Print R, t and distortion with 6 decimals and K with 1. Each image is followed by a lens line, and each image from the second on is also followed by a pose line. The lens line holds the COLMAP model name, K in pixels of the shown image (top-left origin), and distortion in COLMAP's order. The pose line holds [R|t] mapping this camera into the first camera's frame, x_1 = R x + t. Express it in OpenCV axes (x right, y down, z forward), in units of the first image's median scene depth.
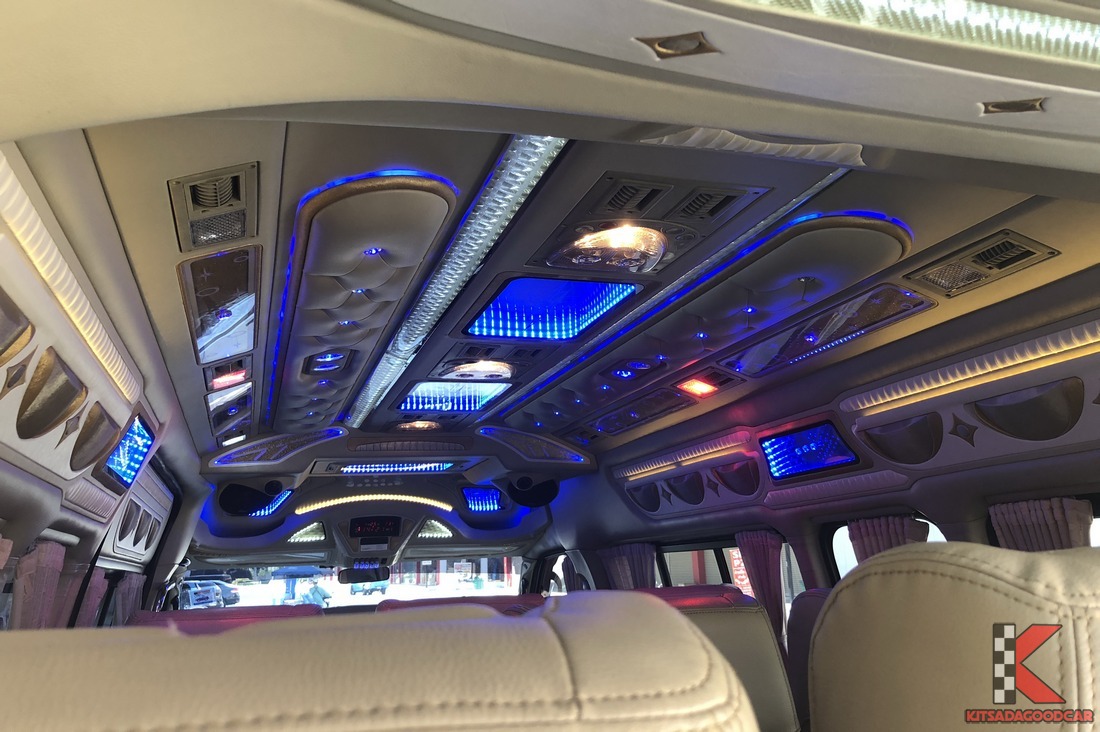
lens RADIAL K [[919.9, 0, 550.0], [0, 919.9, 366.0], [0, 0, 1]] dist [0.013574, 0.008956]
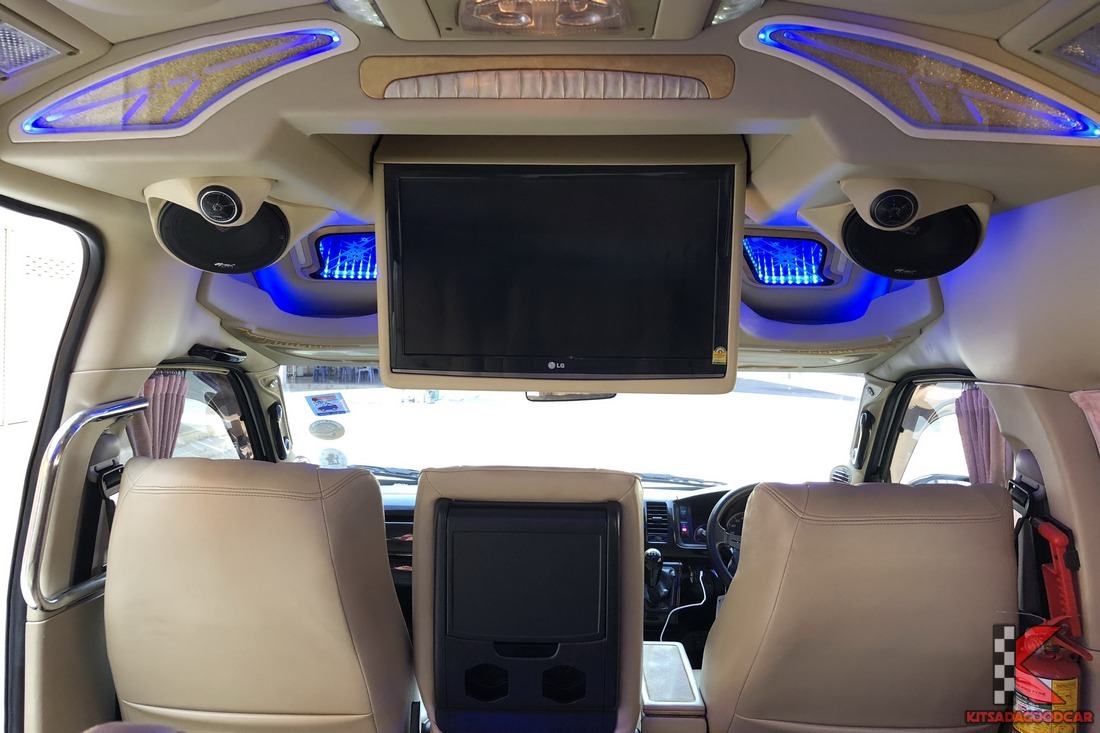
lens RADIAL K [[919.9, 0, 550.0], [0, 919.9, 366.5], [0, 0, 1]] dist [0.013574, 0.008956]
pose [[0.940038, 0.051638, -0.337138, -0.024138], [0.031399, 0.971172, 0.236301, 0.079719], [0.339621, -0.232718, 0.911318, 0.502992]]
